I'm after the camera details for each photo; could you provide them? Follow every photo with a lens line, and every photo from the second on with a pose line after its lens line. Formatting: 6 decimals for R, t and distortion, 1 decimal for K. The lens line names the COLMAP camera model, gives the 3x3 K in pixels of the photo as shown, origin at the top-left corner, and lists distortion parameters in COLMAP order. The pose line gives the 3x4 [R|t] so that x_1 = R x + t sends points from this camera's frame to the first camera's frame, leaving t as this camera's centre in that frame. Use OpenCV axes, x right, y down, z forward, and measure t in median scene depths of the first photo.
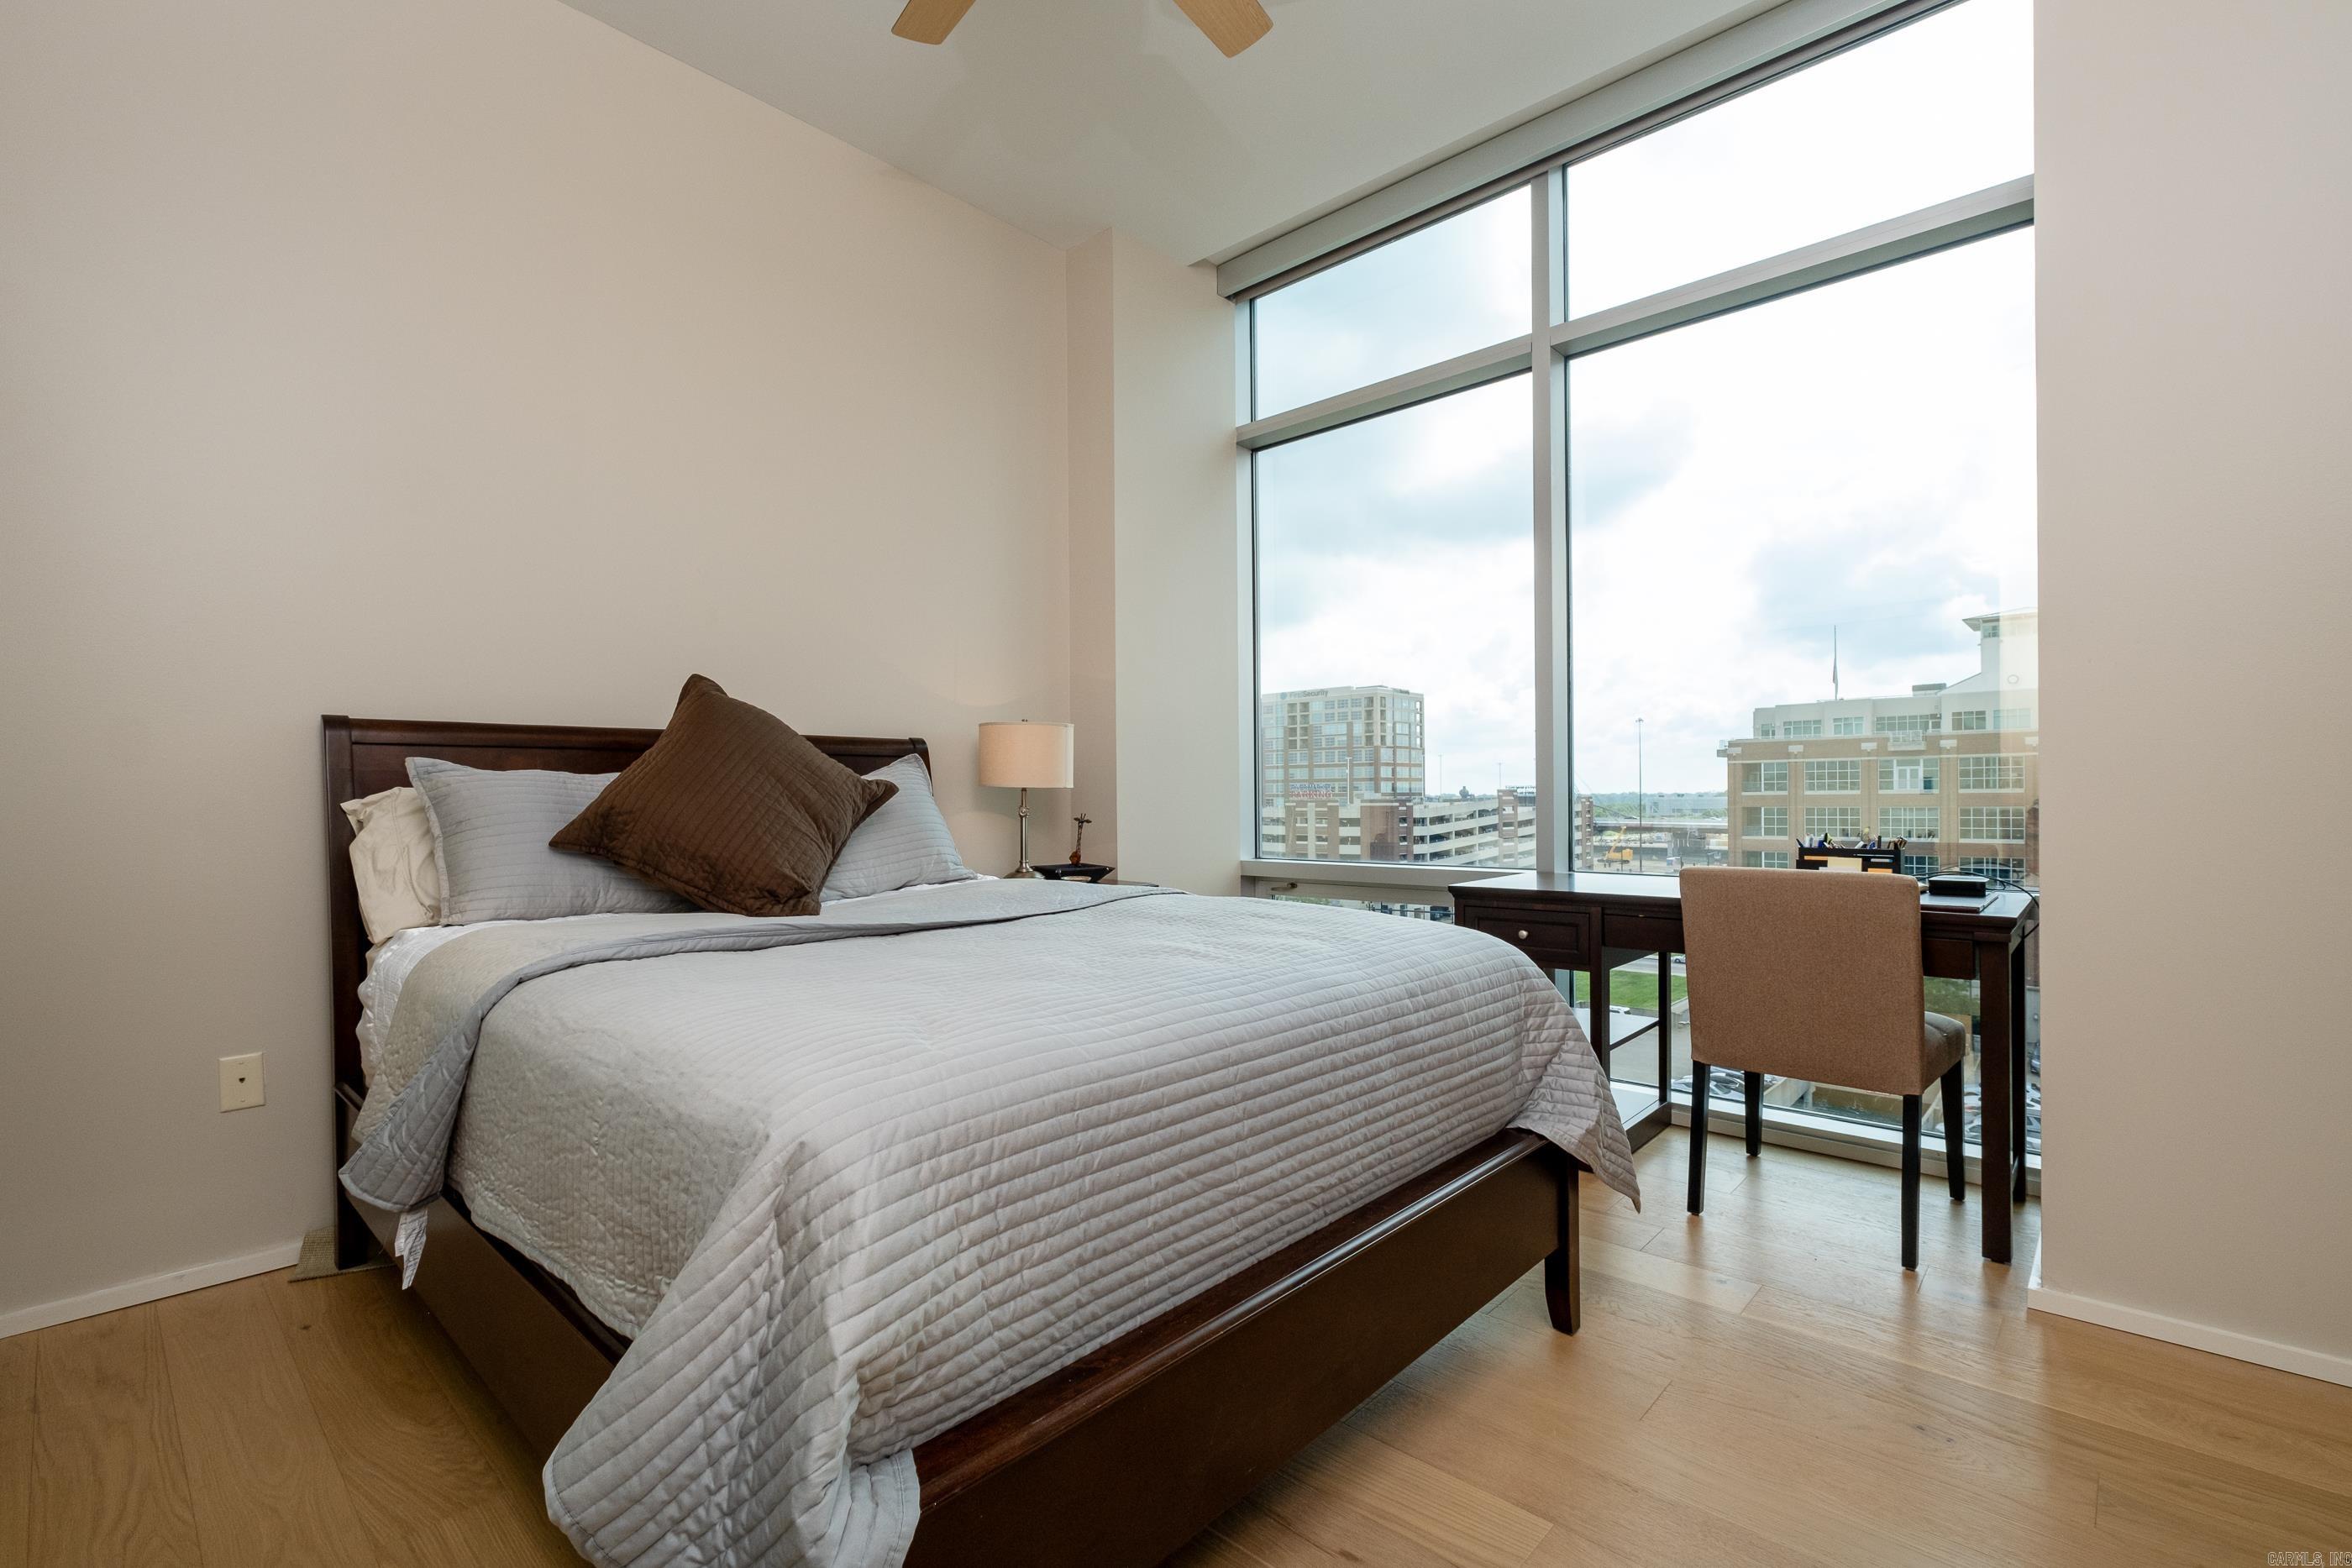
lens RADIAL K [[1075.4, 0, 1174.3], [0, 1075.4, 796.3], [0, 0, 1]] dist [-0.004607, 0.000612]
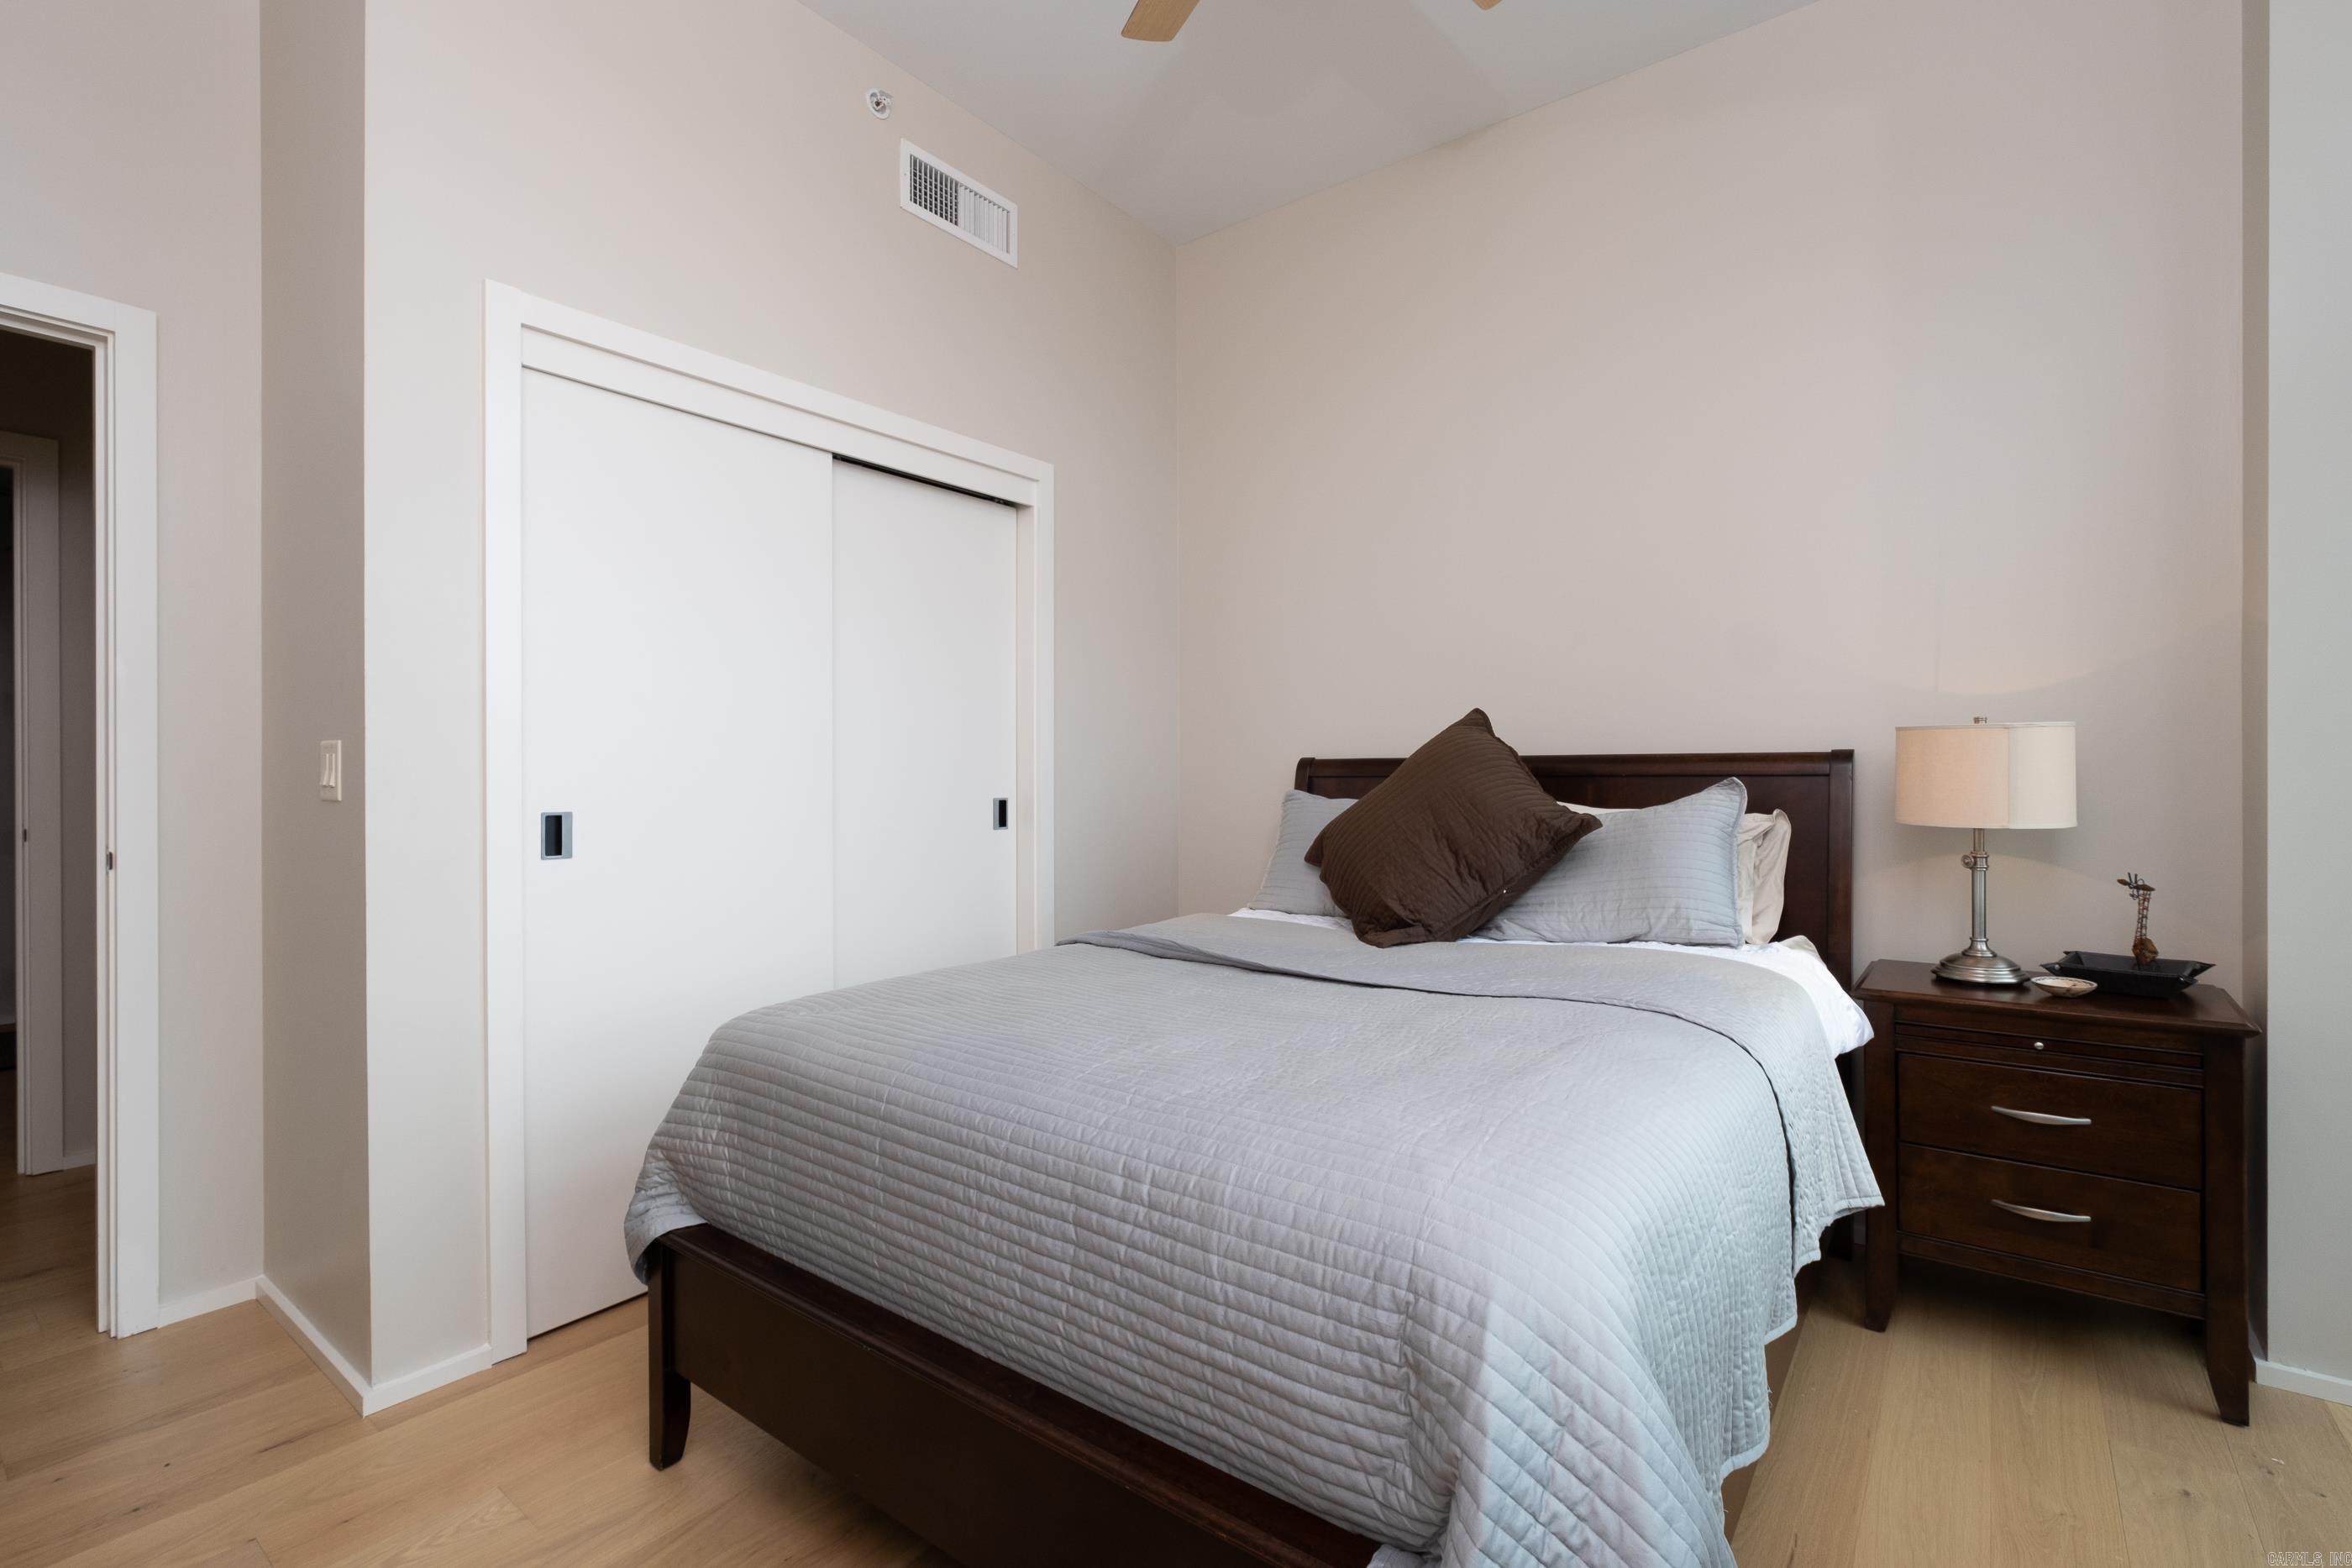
lens RADIAL K [[1075.4, 0, 1160.3], [0, 1075.4, 782.9], [0, 0, 1]] dist [-0.004607, 0.000612]
pose [[0.074023, 0.018073, -0.997093, 0.705046], [0.001170, 0.999834, 0.018210, -0.069227], [0.997256, -0.002514, 0.073990, 0.726747]]
